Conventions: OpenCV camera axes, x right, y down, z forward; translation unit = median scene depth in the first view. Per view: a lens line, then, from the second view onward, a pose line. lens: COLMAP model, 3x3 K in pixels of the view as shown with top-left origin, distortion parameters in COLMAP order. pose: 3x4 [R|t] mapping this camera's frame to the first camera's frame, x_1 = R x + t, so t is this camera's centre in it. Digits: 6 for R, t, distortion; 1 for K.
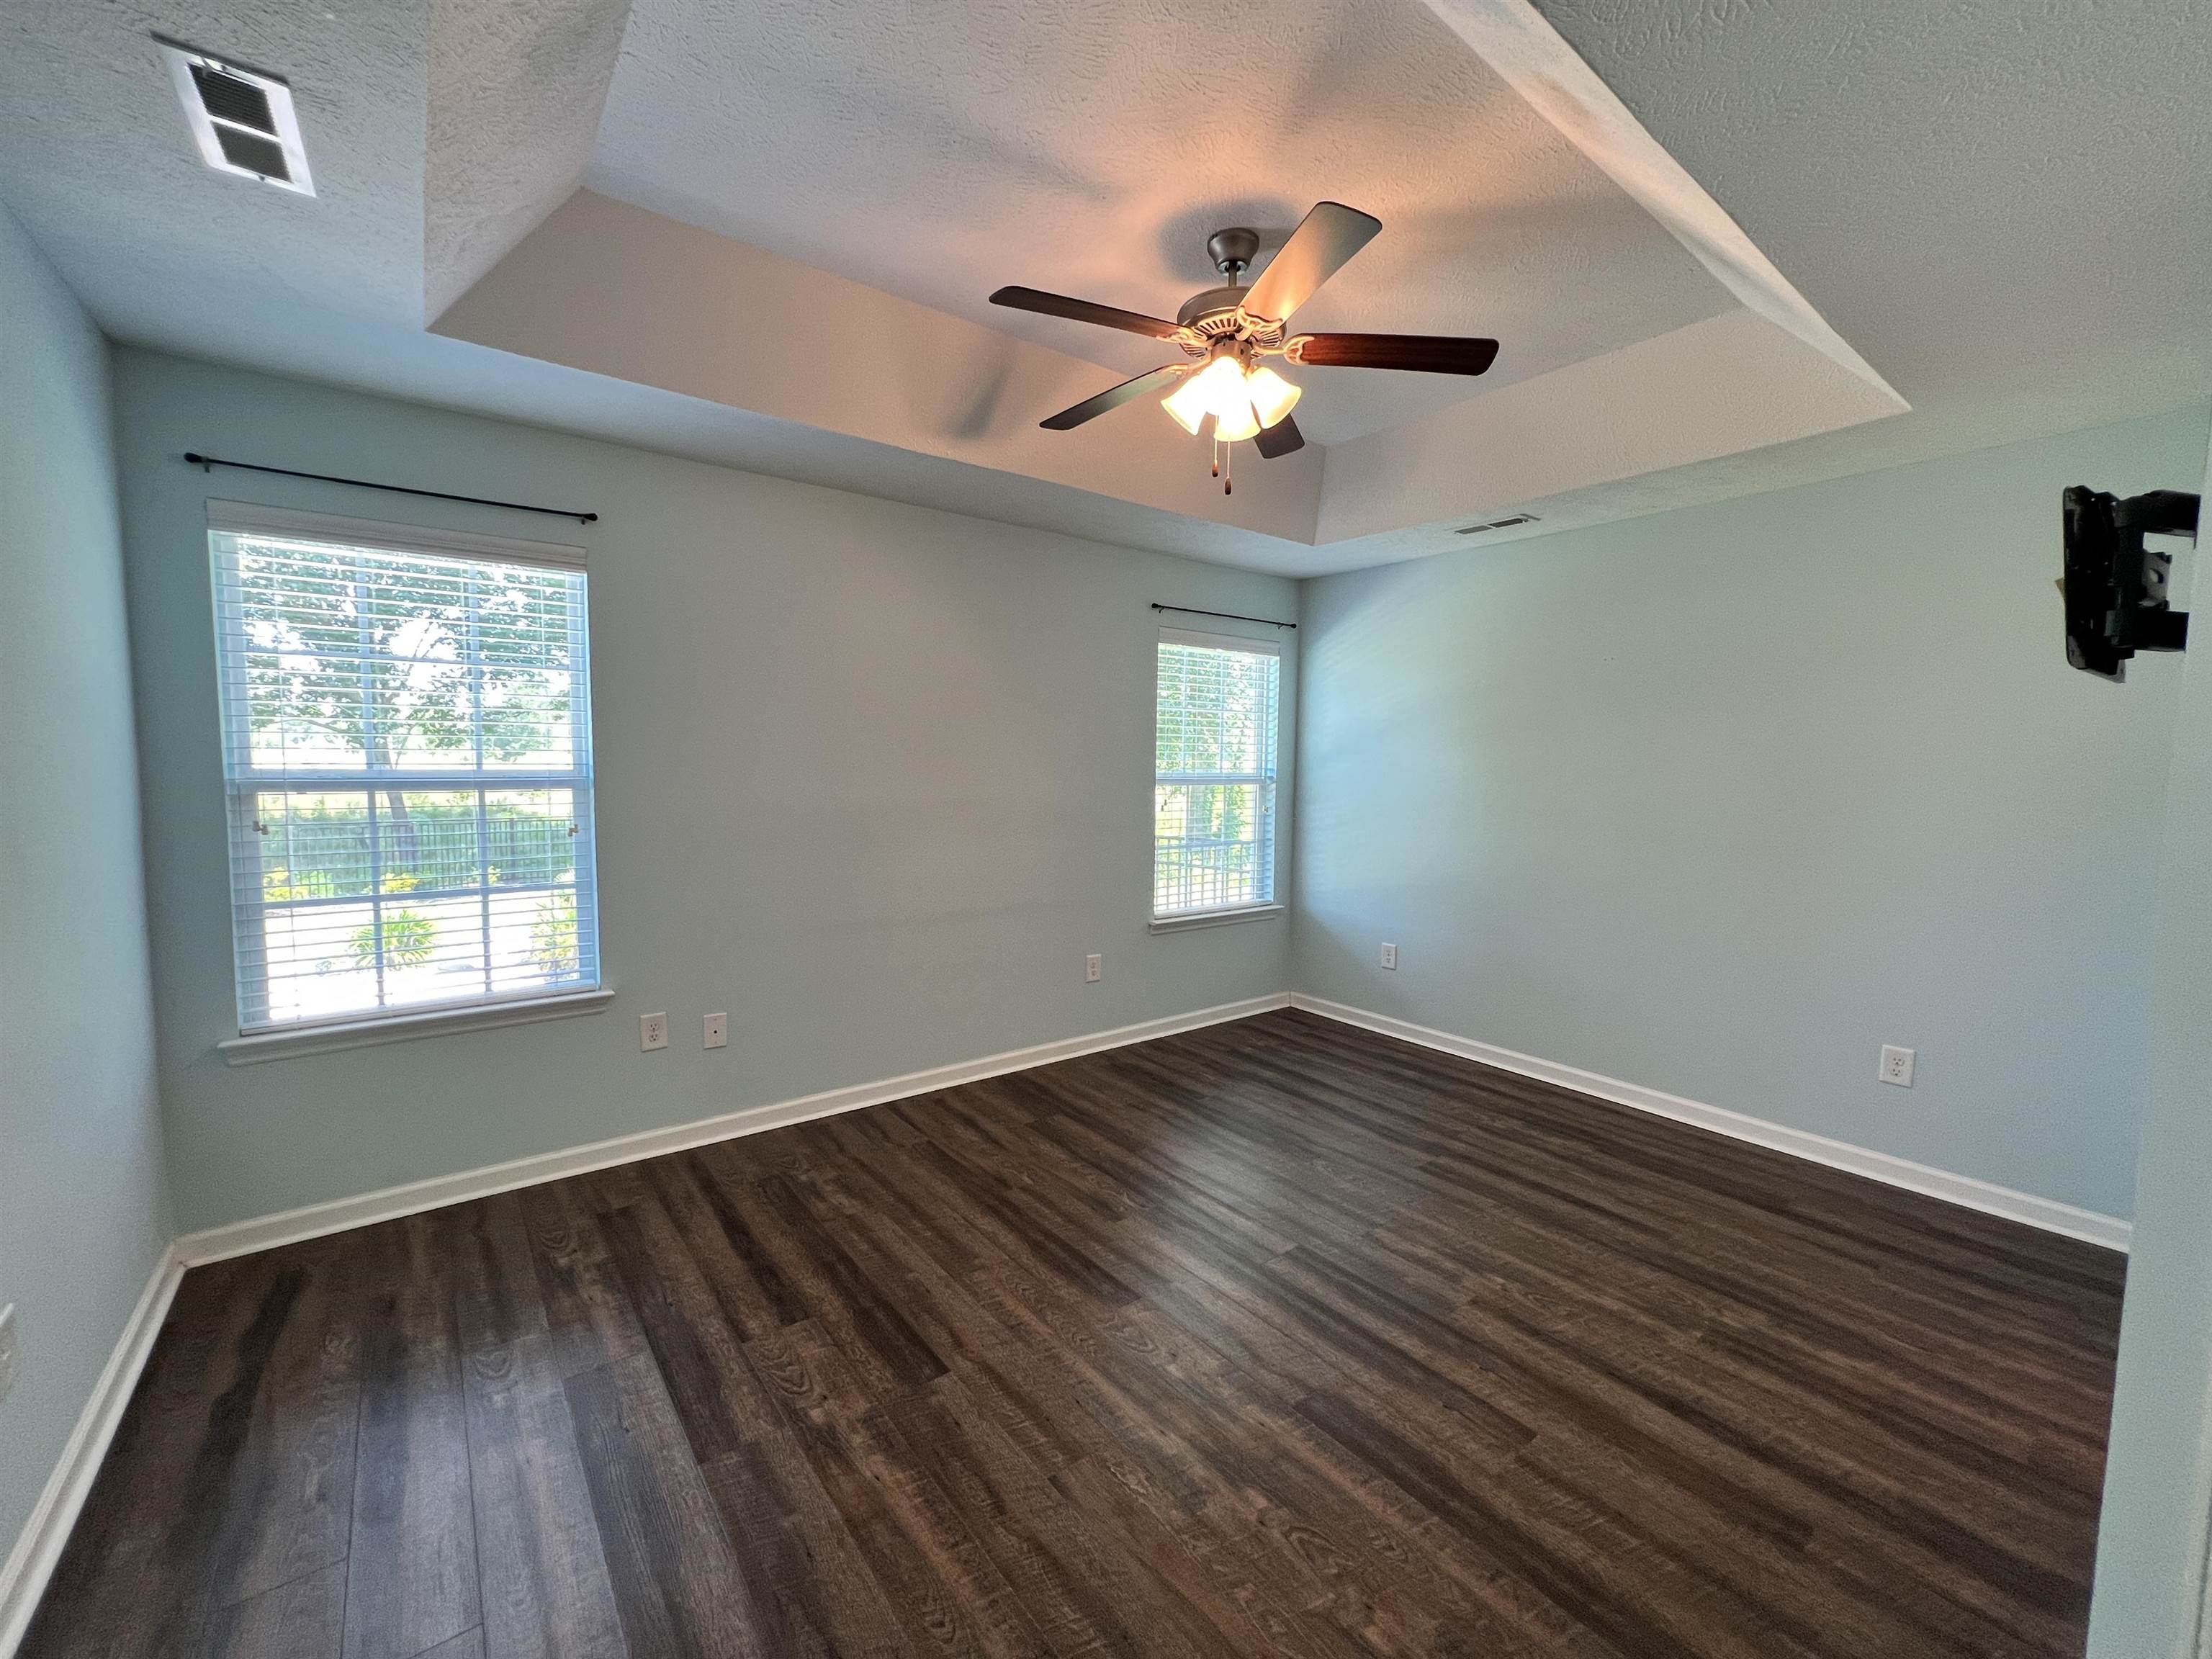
lens RADIAL K [[893.1, 0, 1109.8], [0, 893.1, 838.5], [0, 0, 1]] dist [-0.005848, 0.000314]
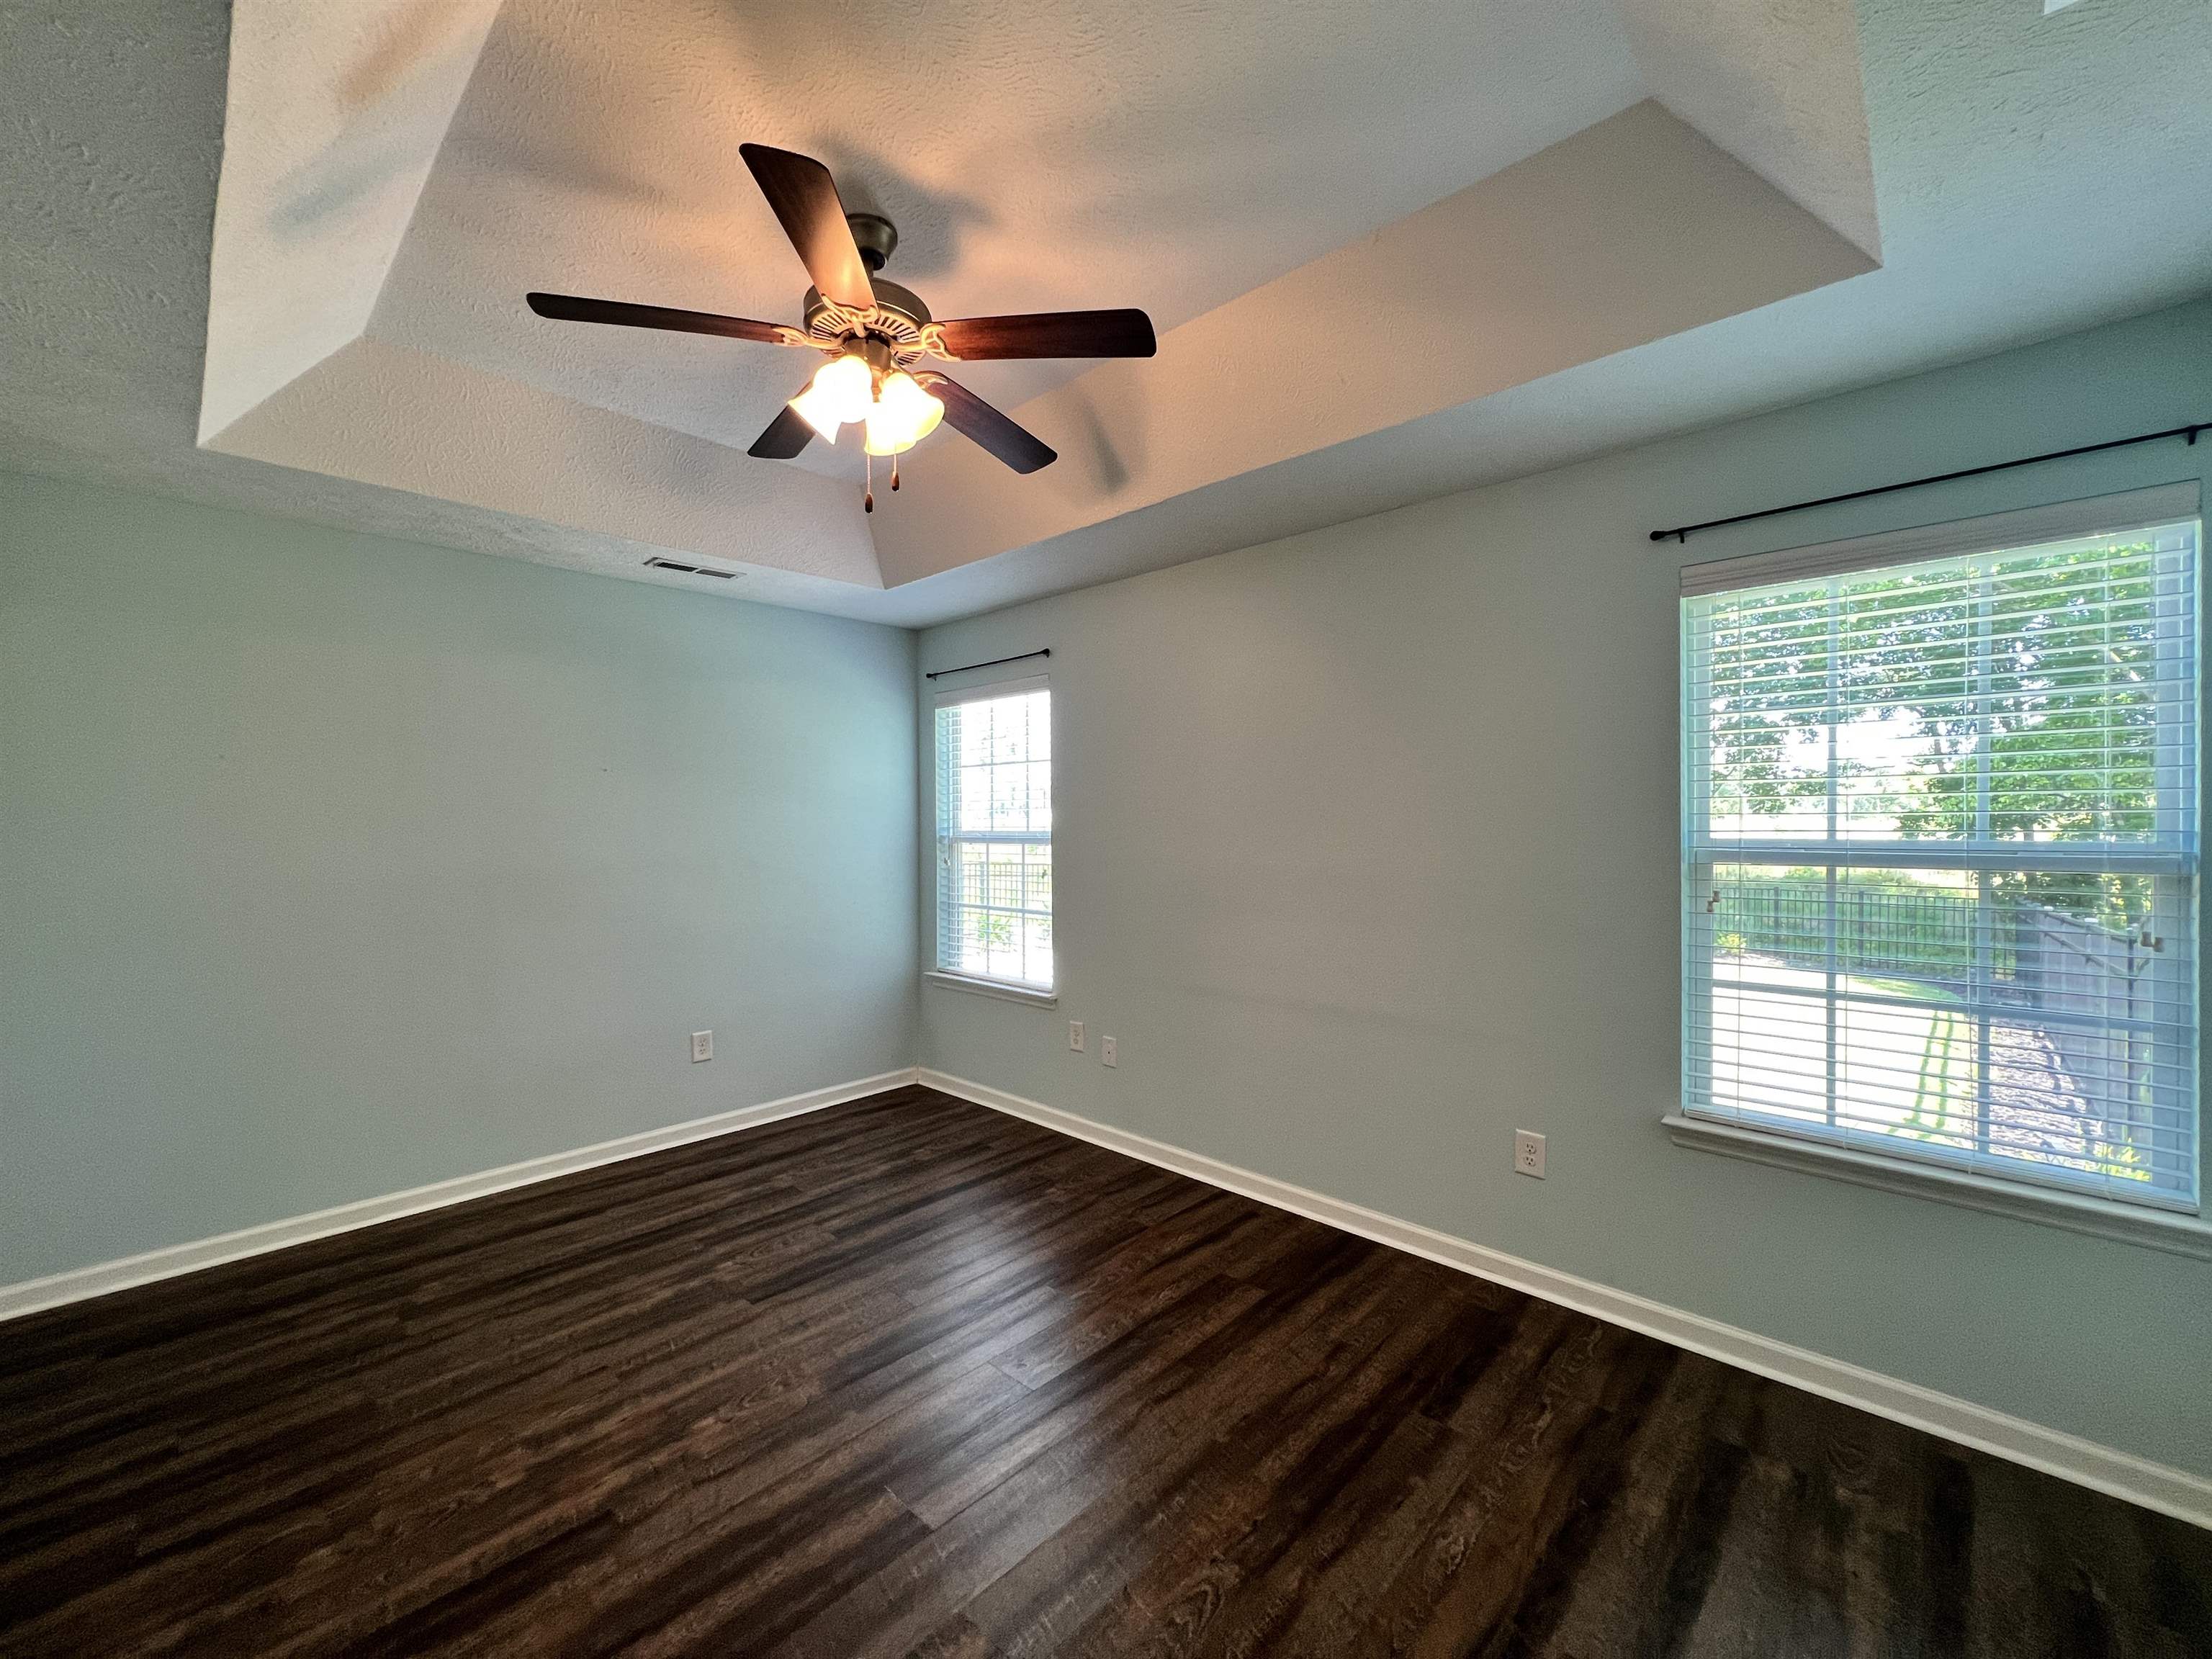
lens RADIAL K [[893.1, 0, 1094.8], [0, 893.1, 825.1], [0, 0, 1]] dist [-0.005848, 0.000314]
pose [[0.143492, -0.009868, -0.989602, 0.850399], [-0.082707, 0.996333, -0.021928, -0.064300], [0.986189, 0.084994, 0.142149, 0.927297]]
